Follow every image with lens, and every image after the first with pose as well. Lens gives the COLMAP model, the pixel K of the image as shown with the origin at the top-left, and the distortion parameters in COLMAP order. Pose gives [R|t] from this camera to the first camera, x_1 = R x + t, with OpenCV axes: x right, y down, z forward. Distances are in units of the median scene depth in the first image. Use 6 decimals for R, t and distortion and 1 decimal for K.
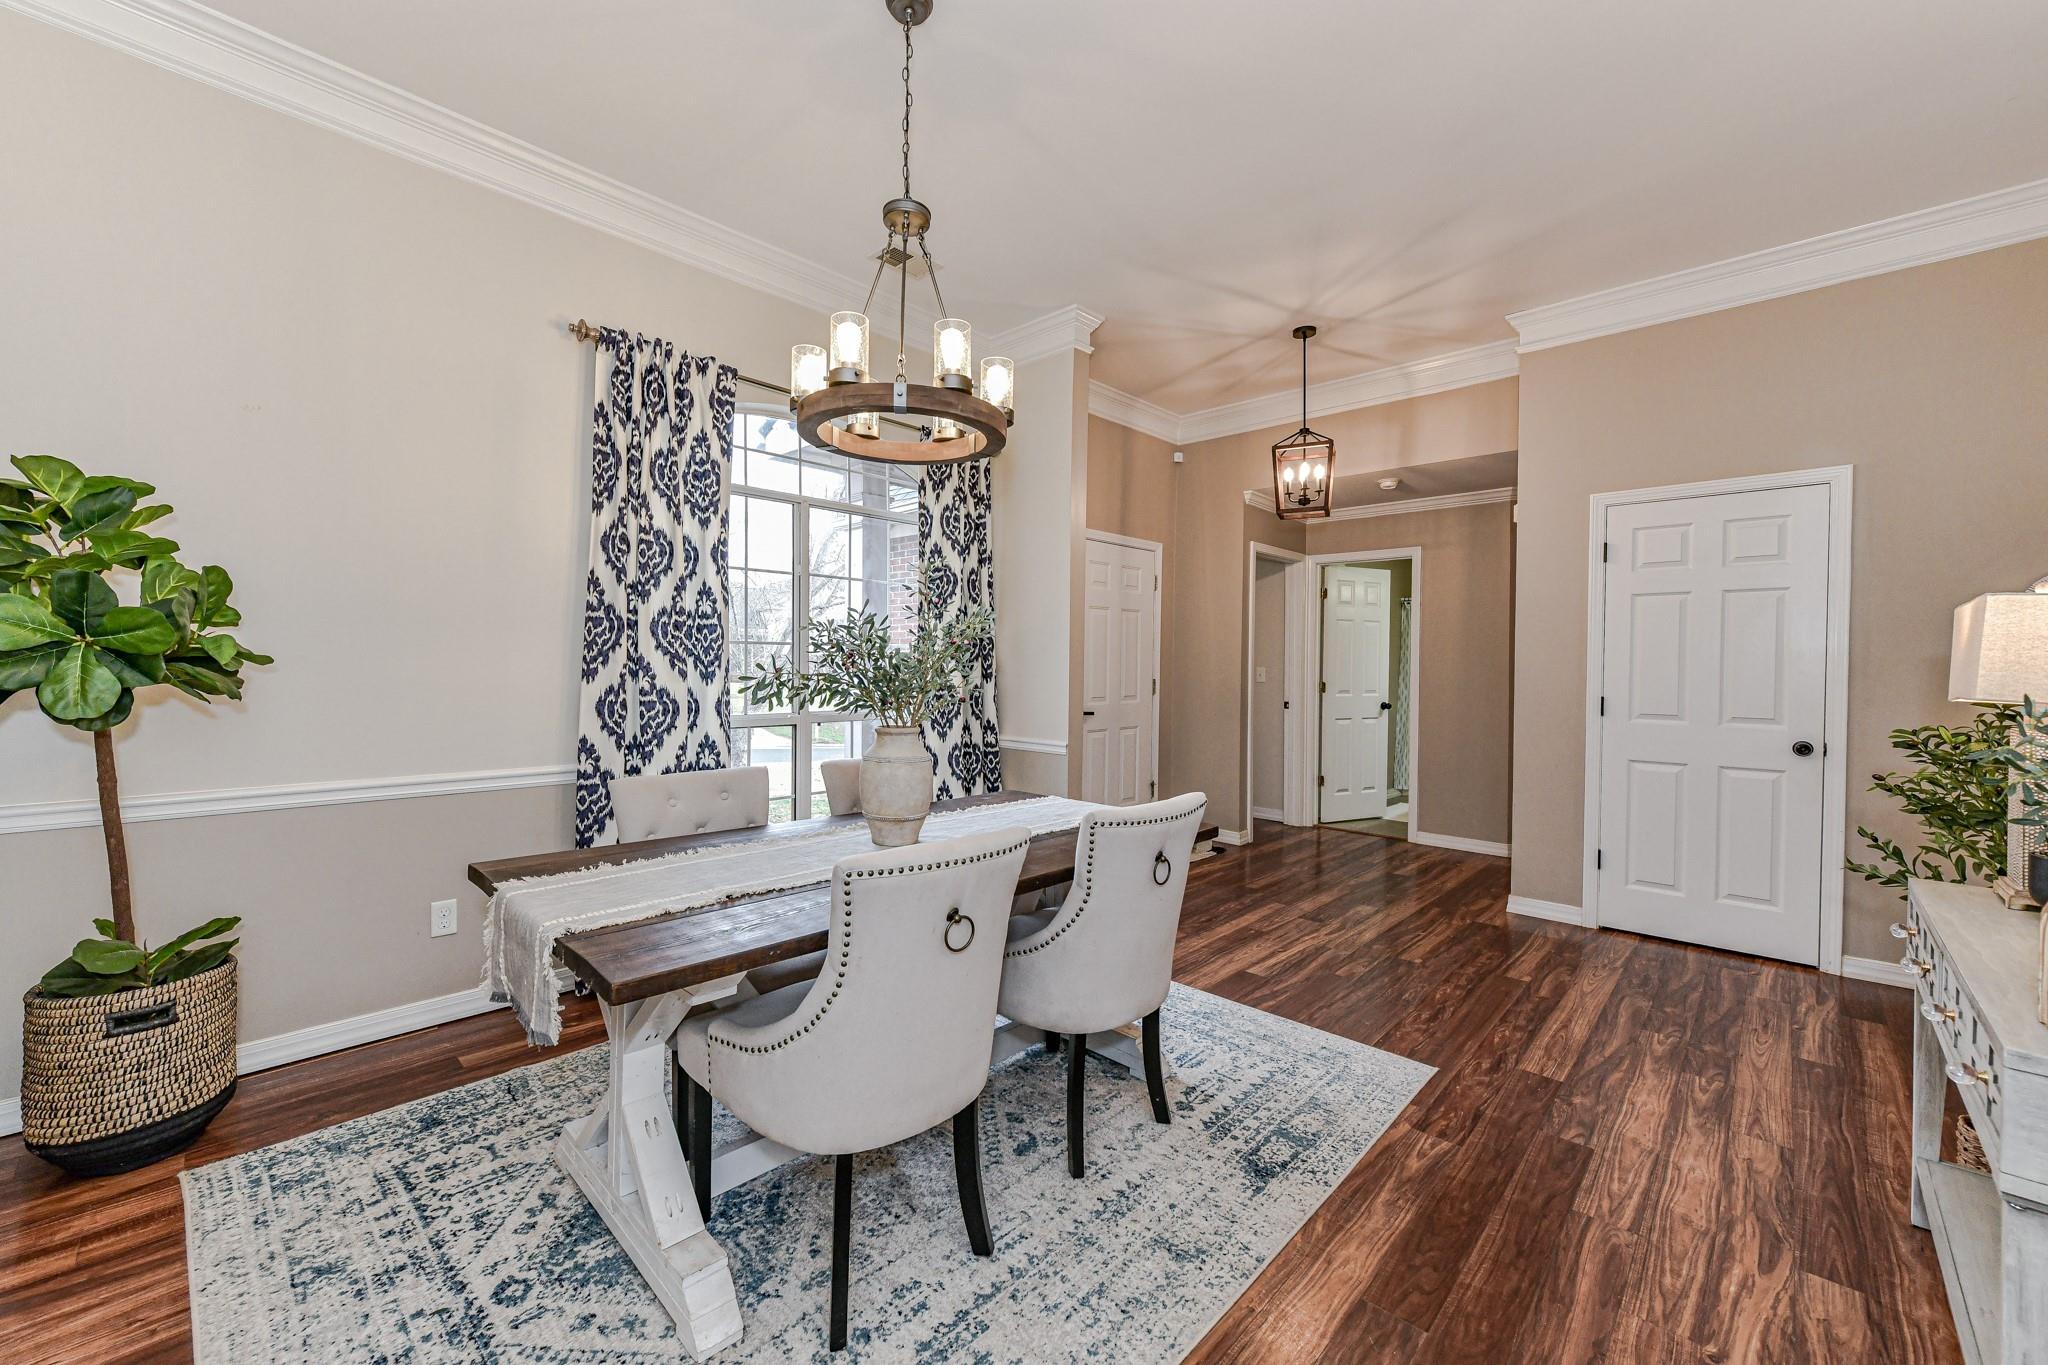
lens RADIAL K [[801.6, 0, 1020.3], [0, 801.6, 674.0], [0, 0, 1]] dist [0.002403, 0.000022]
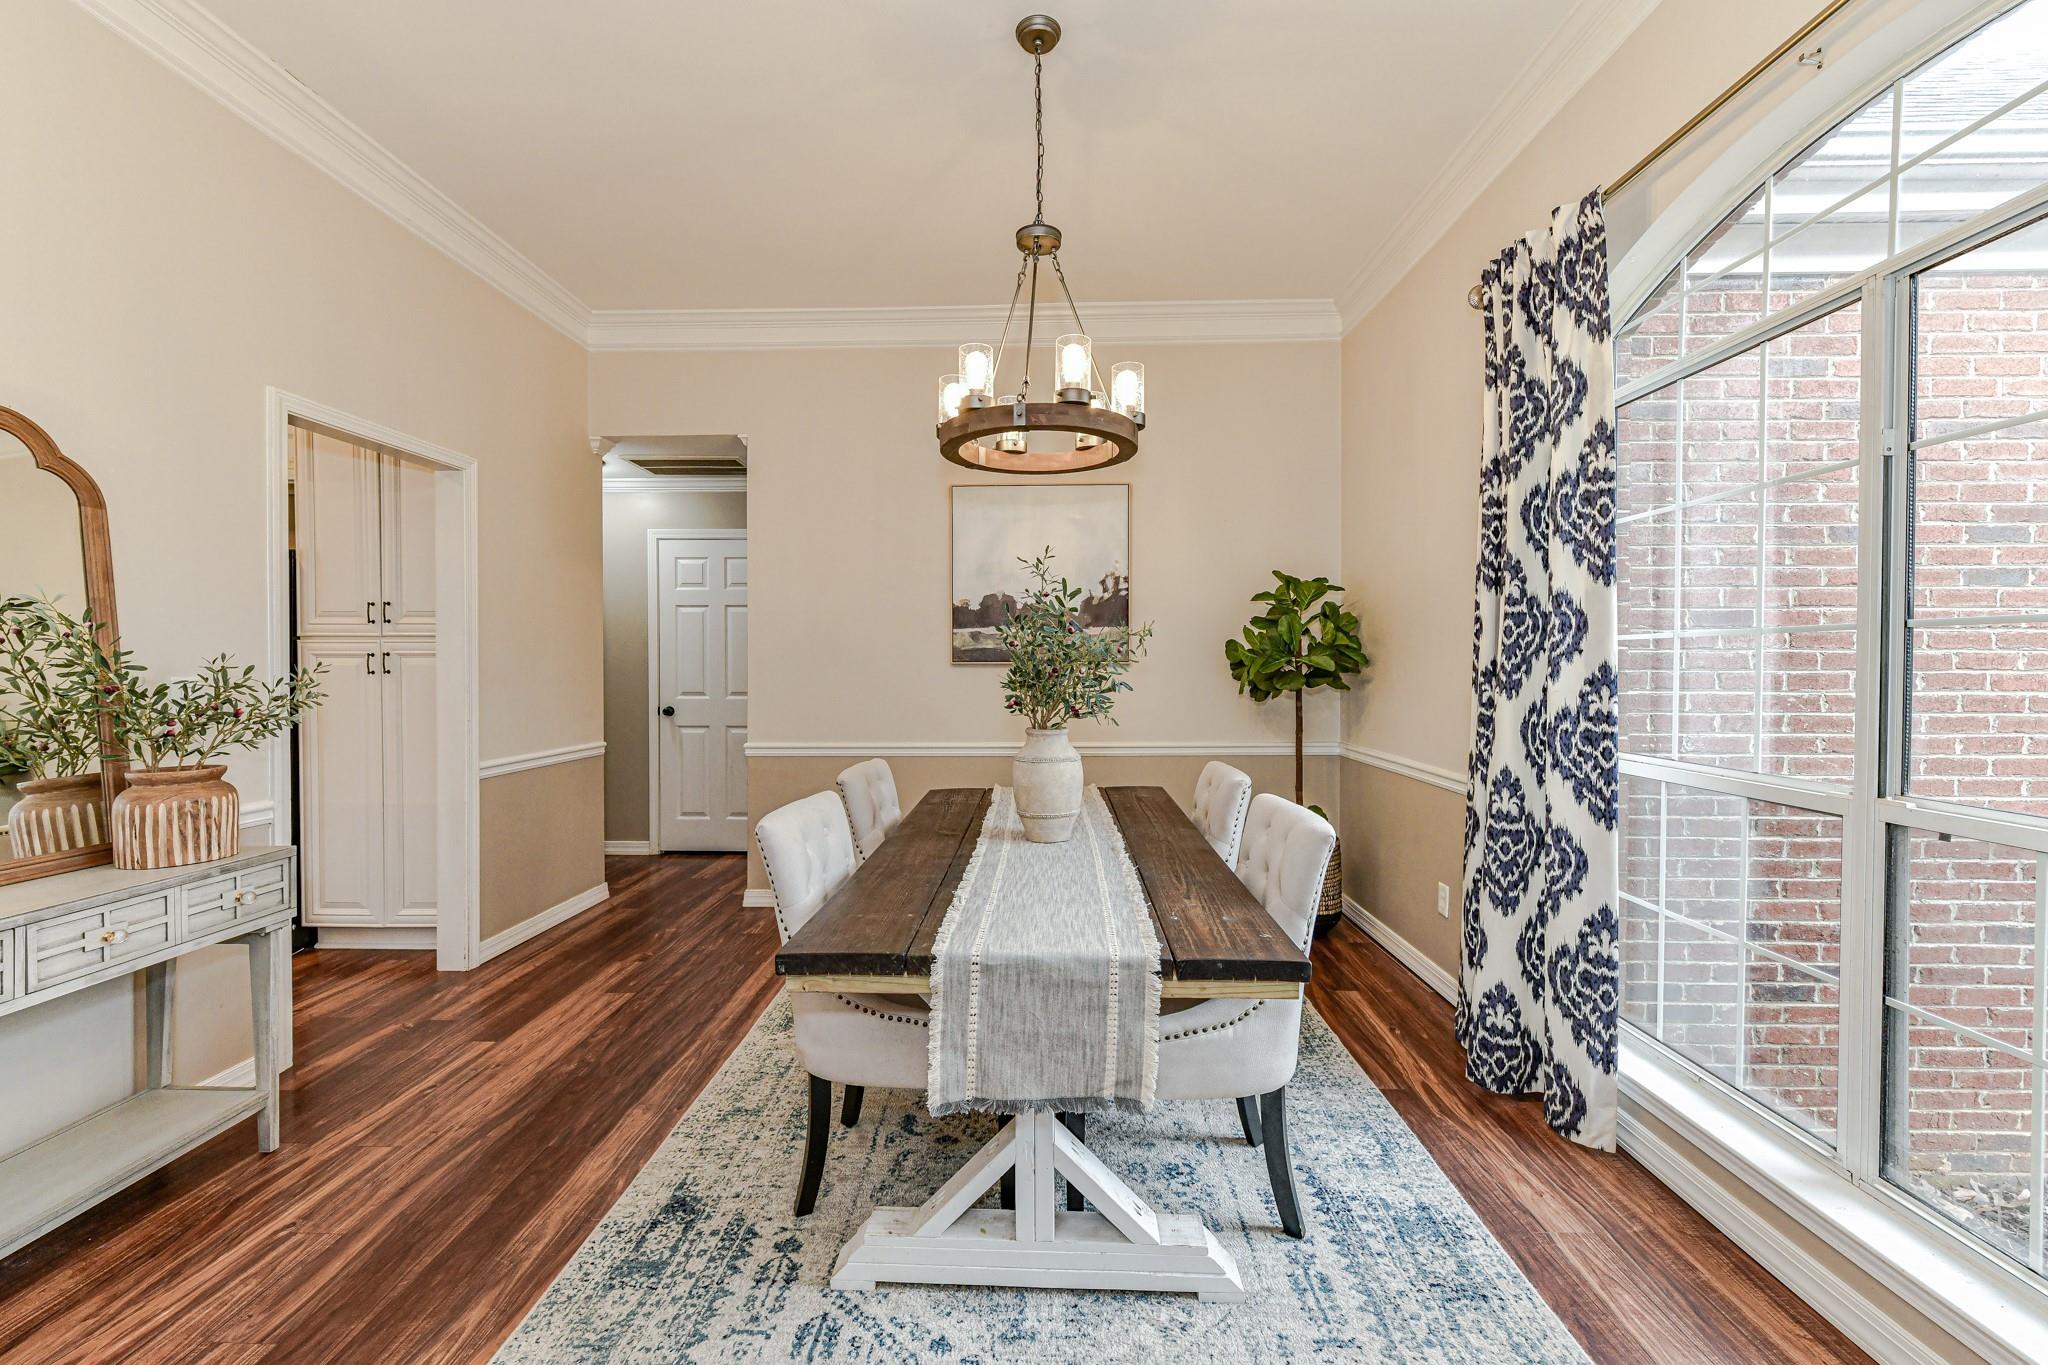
lens RADIAL K [[801.6, 0, 1020.3], [0, 801.6, 674.0], [0, 0, 1]] dist [0.002403, 0.000022]
pose [[-0.743266, -0.005902, -0.668969, 0.596060], [-0.020184, 0.999704, 0.013606, -0.023186], [0.668691, 0.023615, -0.743165, 1.828700]]
